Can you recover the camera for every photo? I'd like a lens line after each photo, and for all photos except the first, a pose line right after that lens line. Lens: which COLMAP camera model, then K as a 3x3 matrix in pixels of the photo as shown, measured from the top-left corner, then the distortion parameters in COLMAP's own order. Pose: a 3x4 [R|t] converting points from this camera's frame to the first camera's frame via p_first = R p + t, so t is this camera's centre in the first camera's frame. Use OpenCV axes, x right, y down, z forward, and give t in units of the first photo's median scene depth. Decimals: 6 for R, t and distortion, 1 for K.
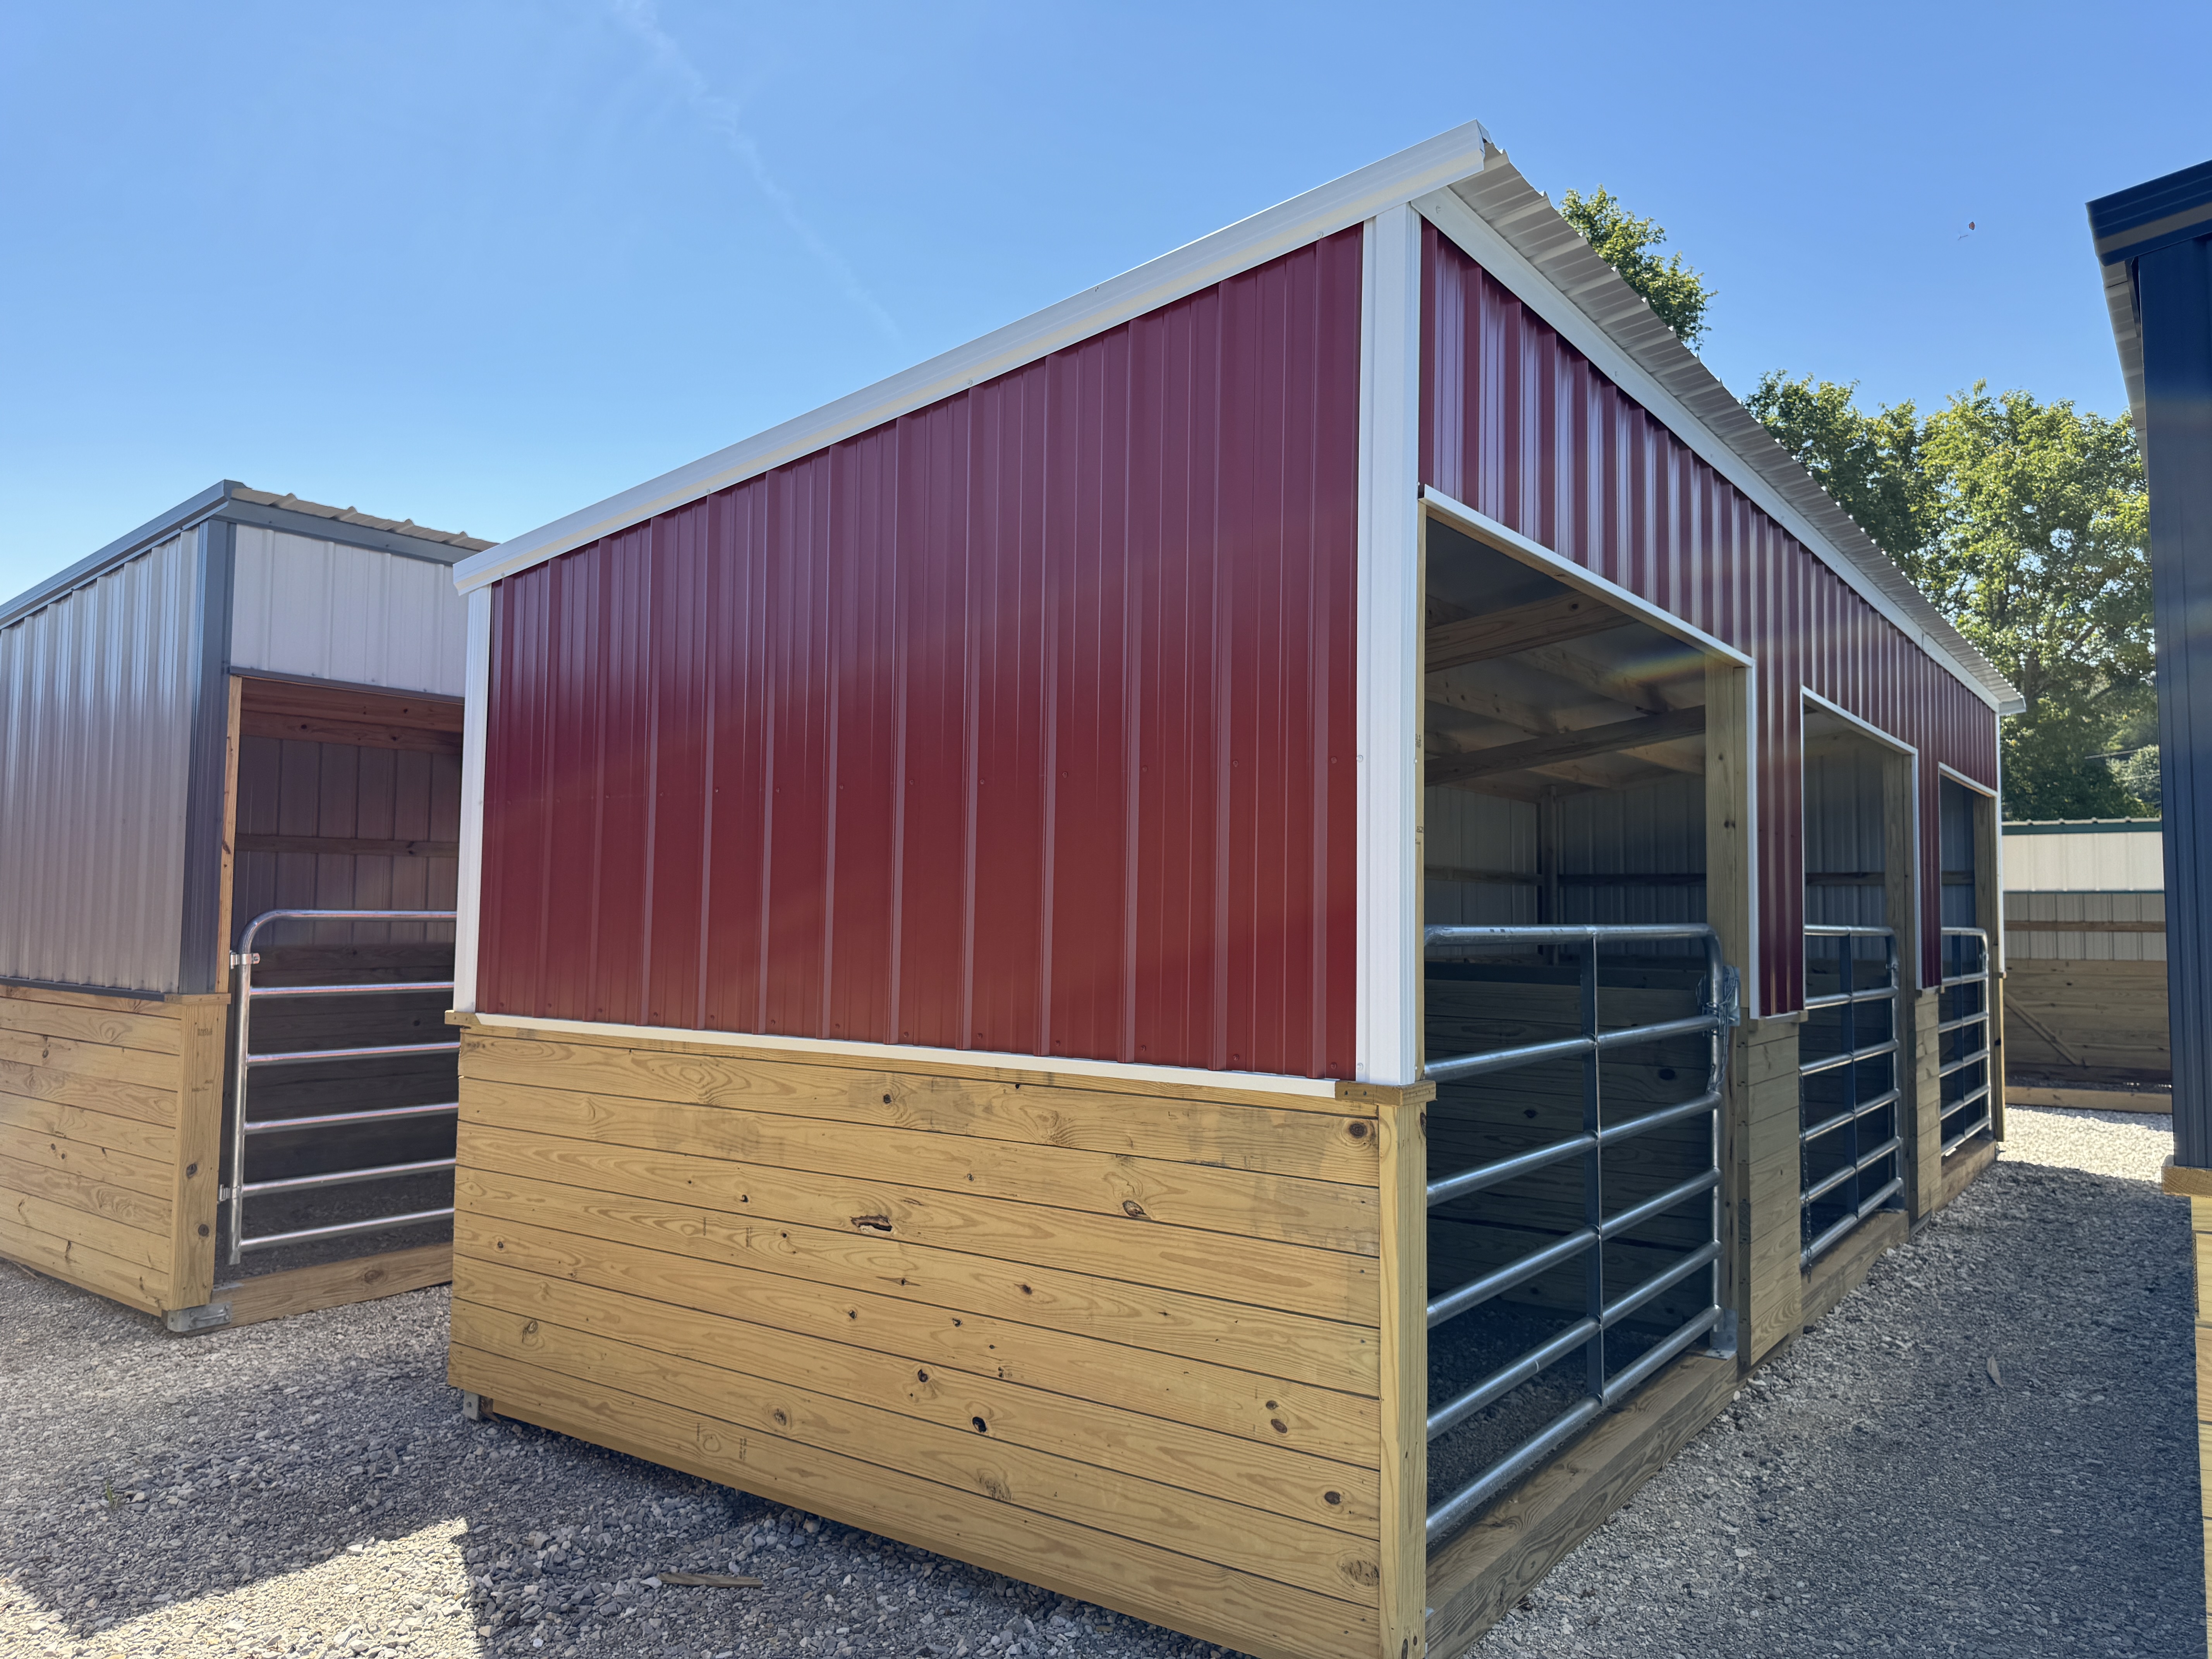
lens RADIAL K [[1573.9, 0, 1086.9], [0, 1573.9, 846.7], [0, 0, 1]] dist [-0.011993, 0.003243]
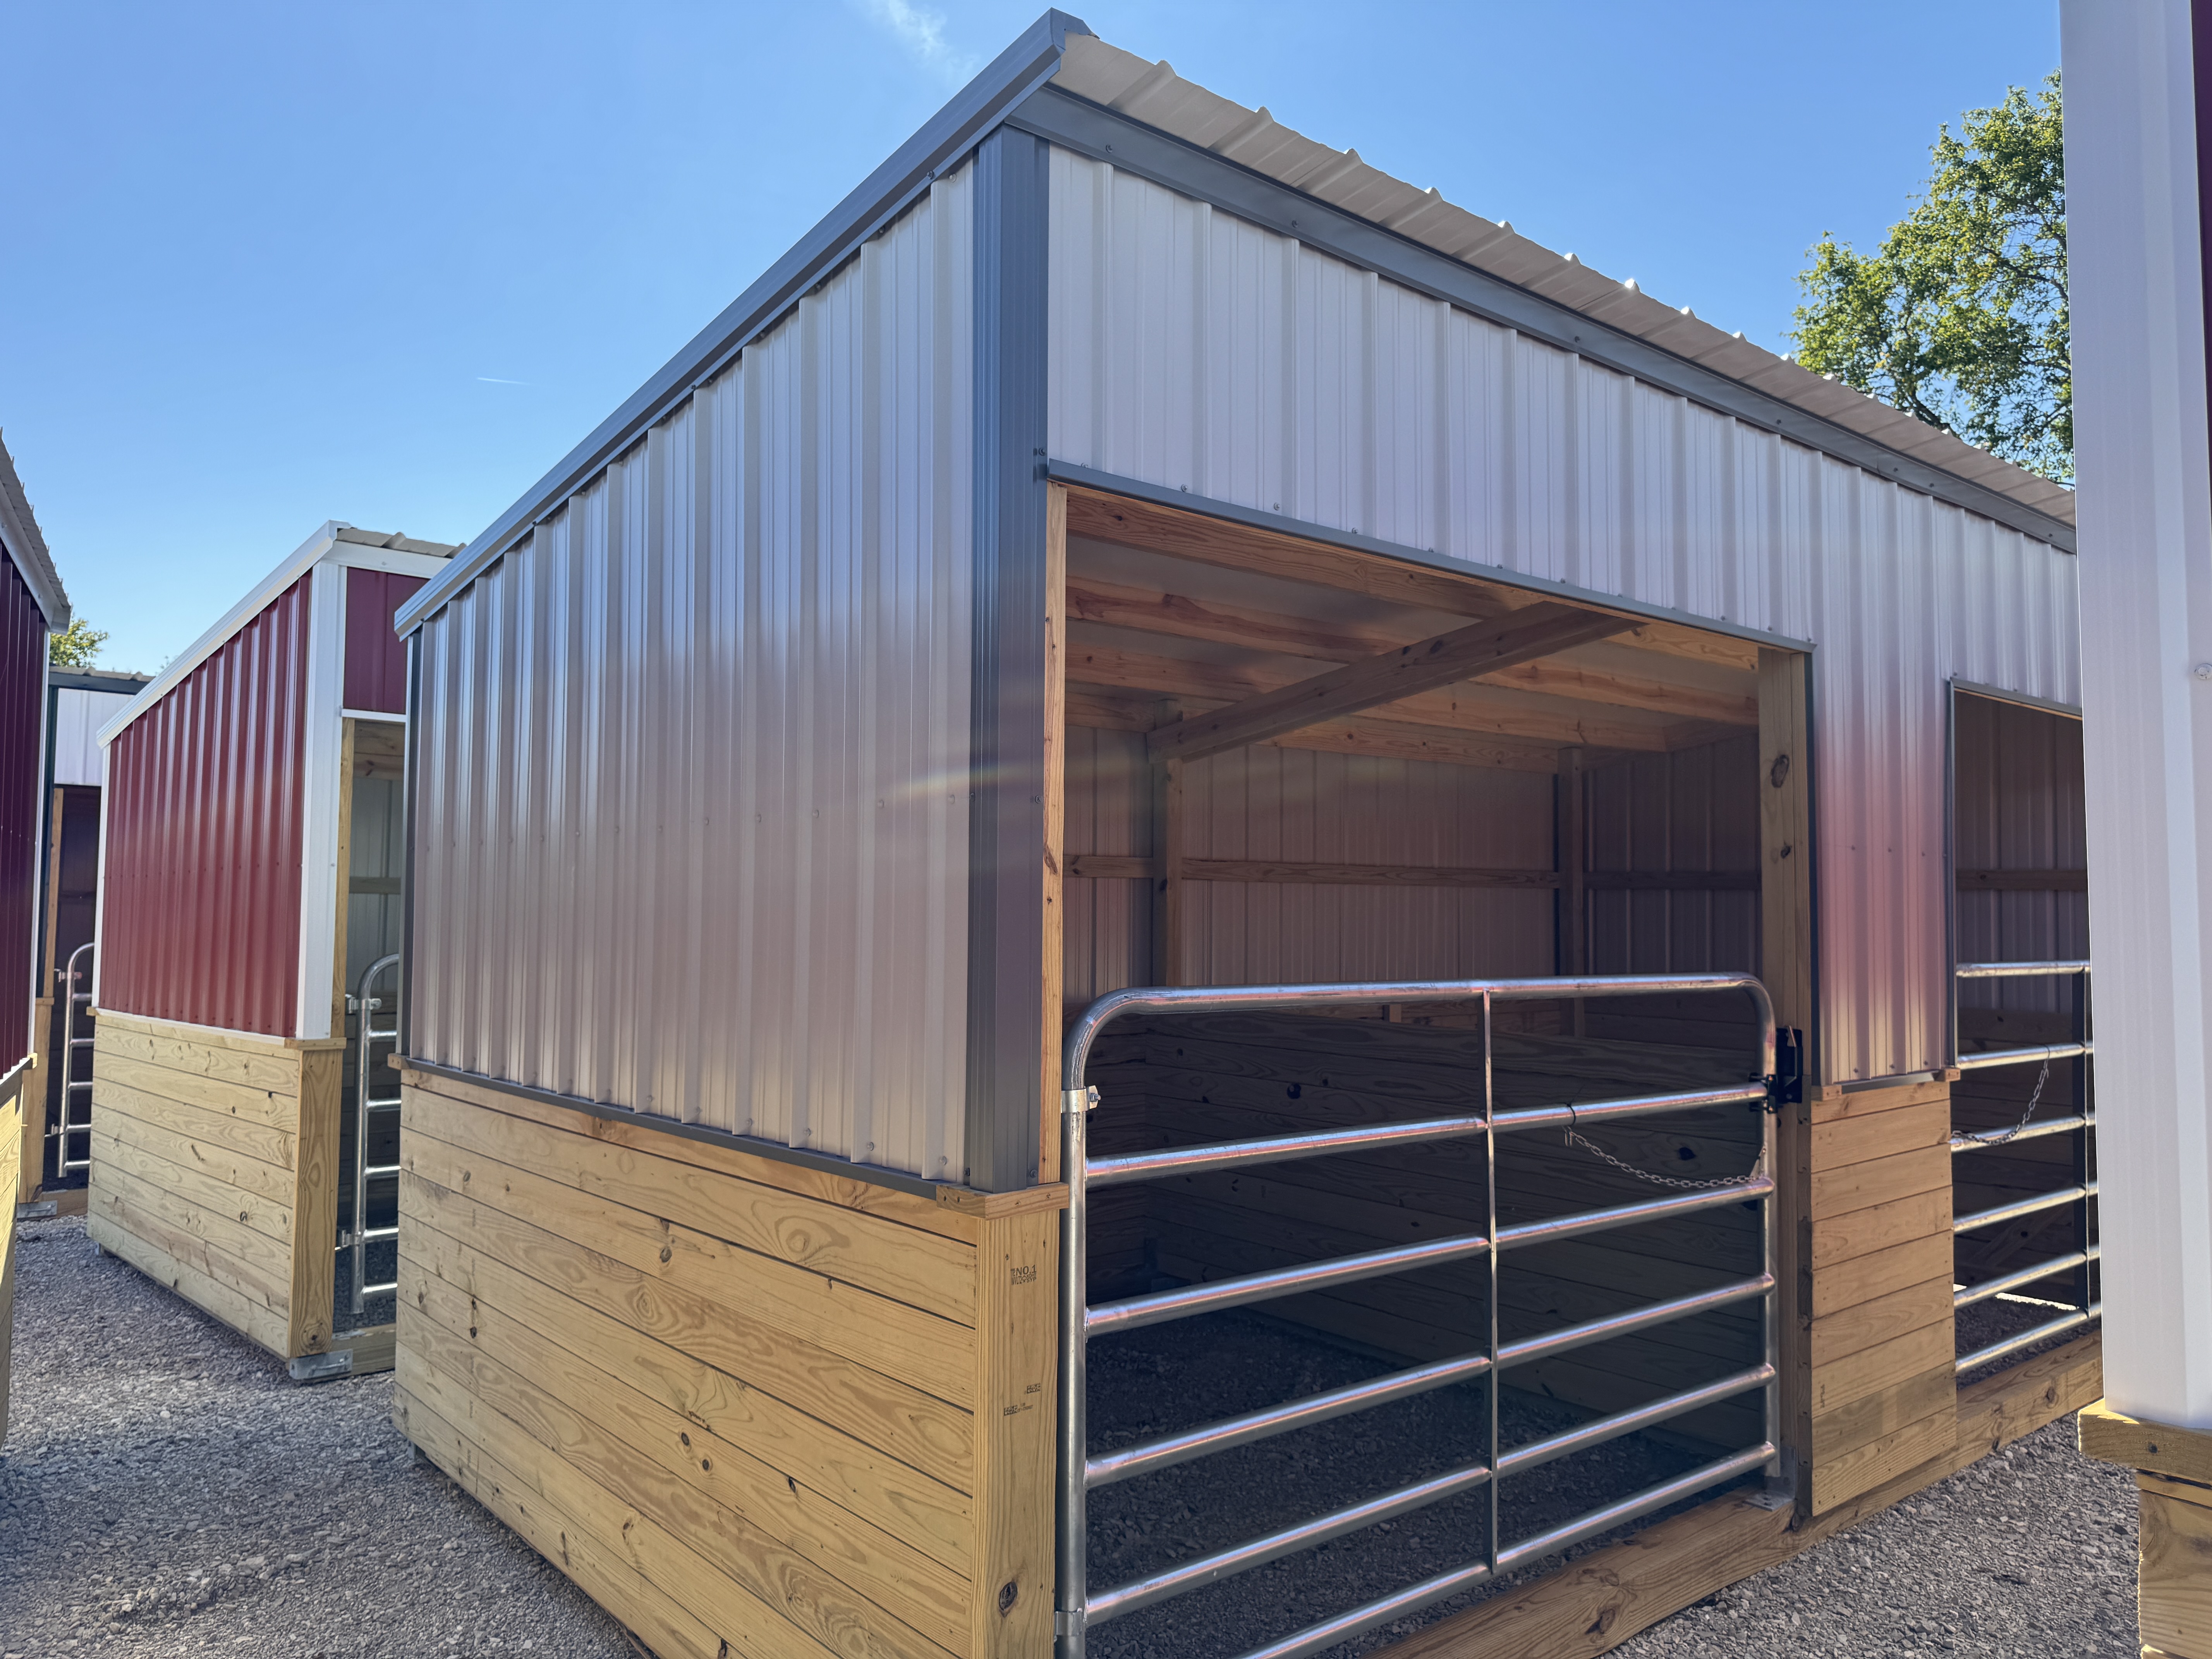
lens RADIAL K [[1573.9, 0, 1111.6], [0, 1573.9, 828.0], [0, 0, 1]] dist [-0.011993, 0.003243]
pose [[0.971085, -0.021658, -0.237749, -0.415556], [0.018444, 0.999706, -0.015737, -0.001003], [0.238020, 0.010897, 0.971199, 0.553178]]
